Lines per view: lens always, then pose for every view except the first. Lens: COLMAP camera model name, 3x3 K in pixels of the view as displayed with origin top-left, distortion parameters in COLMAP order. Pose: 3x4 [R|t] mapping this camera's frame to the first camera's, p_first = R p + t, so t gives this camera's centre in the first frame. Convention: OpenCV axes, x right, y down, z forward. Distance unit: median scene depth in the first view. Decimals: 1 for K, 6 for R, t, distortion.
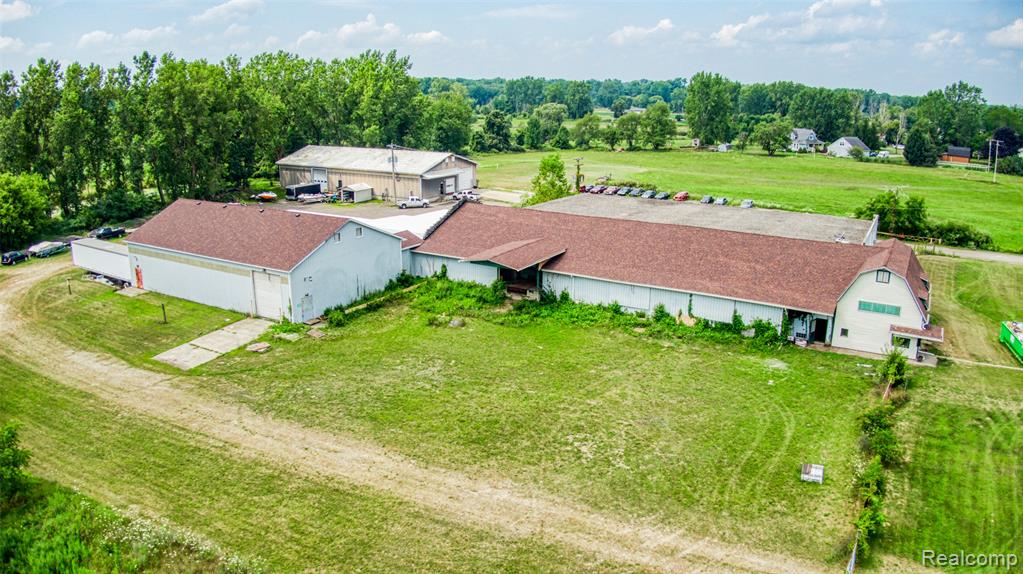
lens RADIAL K [[740.1, 0, 511.5], [0, 740.1, 287.0], [0, 0, 1]] dist [-0.111466, -0.115990]
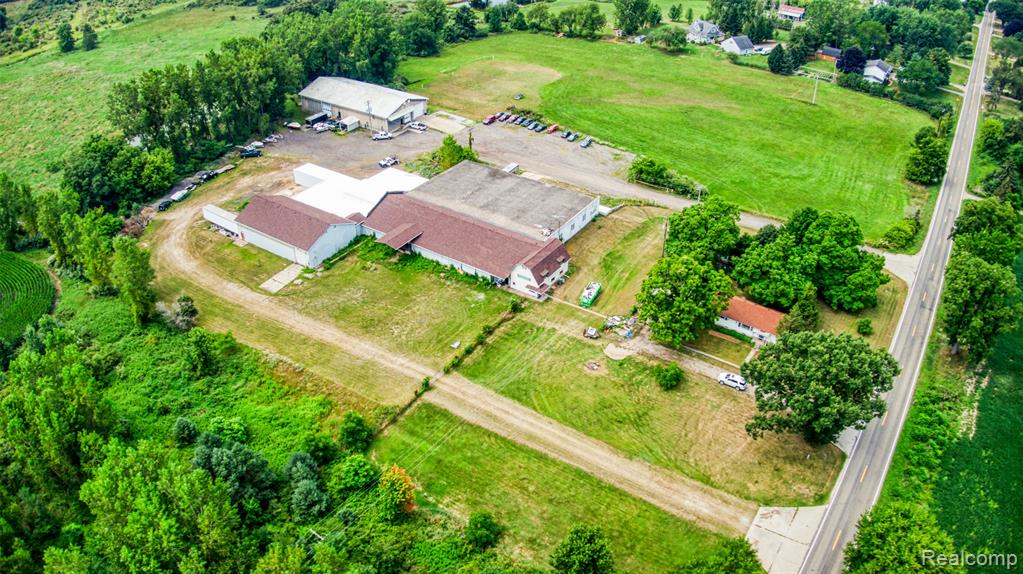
lens RADIAL K [[741.6, 0, 511.5], [0, 741.6, 287.0], [0, 0, 1]] dist [-0.082008, -0.194957]
pose [[0.998620, 0.033492, -0.040464, 0.516011], [-0.018748, 0.946880, 0.321041, -0.728702], [0.049067, -0.319839, 0.946201, -1.442187]]
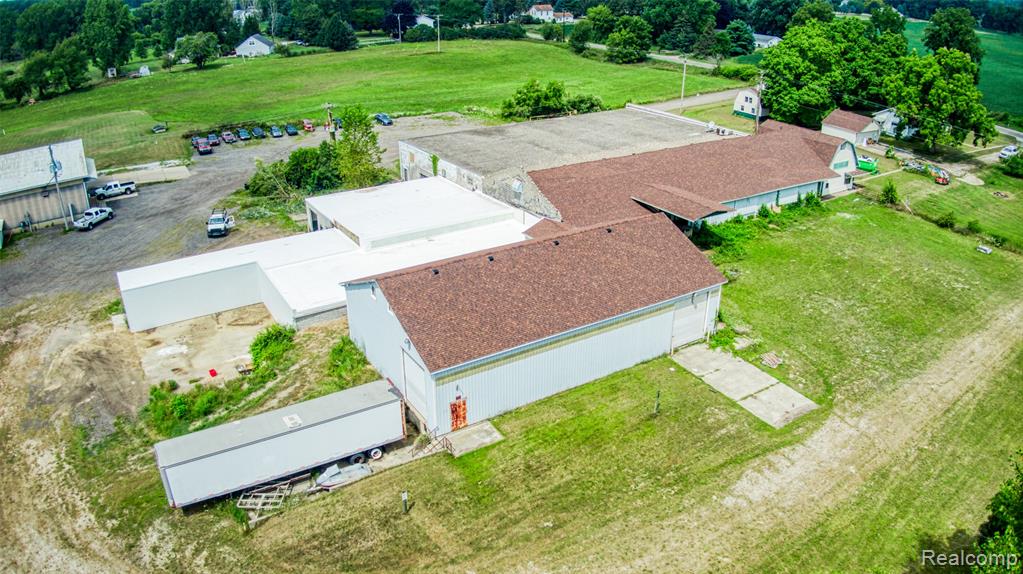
lens RADIAL K [[740.1, 0, 511.5], [0, 740.1, 287.0], [0, 0, 1]] dist [-0.111466, -0.115990]
pose [[0.463867, -0.376242, 0.802041, -1.120430], [0.243058, 0.924645, 0.293181, -0.335556], [-0.851910, 0.058946, 0.520361, 0.712239]]
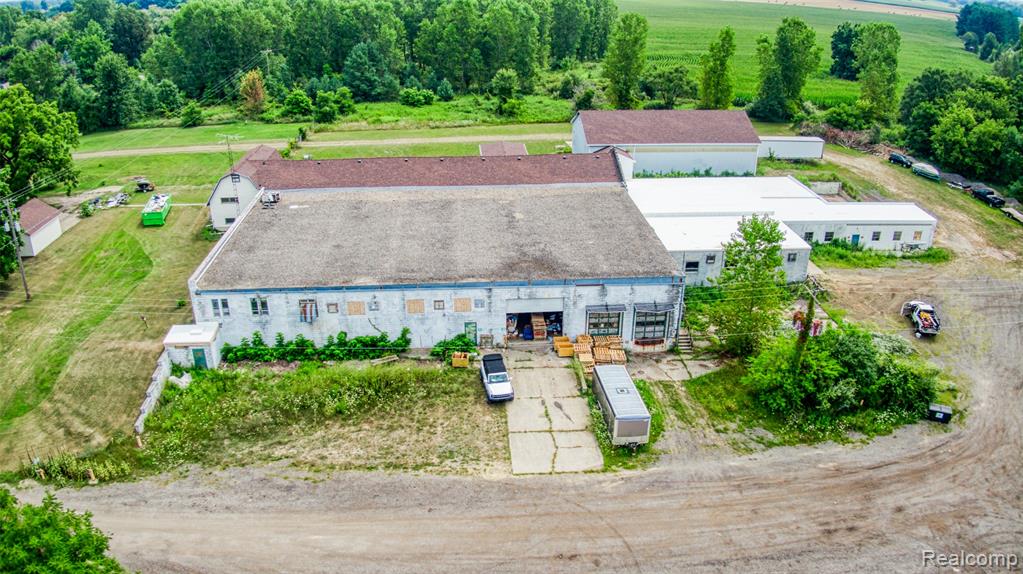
lens RADIAL K [[741.6, 0, 511.5], [0, 741.6, 287.0], [0, 0, 1]] dist [-0.082008, -0.194957]
pose [[-0.819401, 0.228069, -0.525897, 0.883492], [-0.157959, 0.792082, 0.589623, -0.752168], [0.551028, 0.566208, -0.613007, 2.221966]]
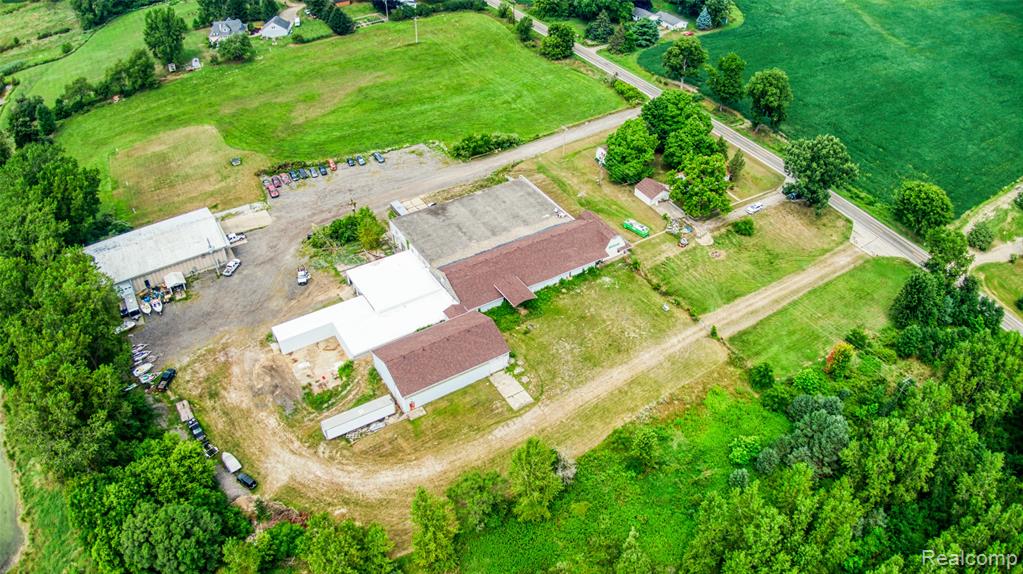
lens RADIAL K [[741.6, 0, 511.5], [0, 741.6, 287.0], [0, 0, 1]] dist [-0.082008, -0.194957]
pose [[0.464675, -0.565930, 0.681029, -1.842868], [0.233781, 0.820225, 0.522089, -1.478941], [-0.854063, -0.083390, 0.513442, -0.298336]]
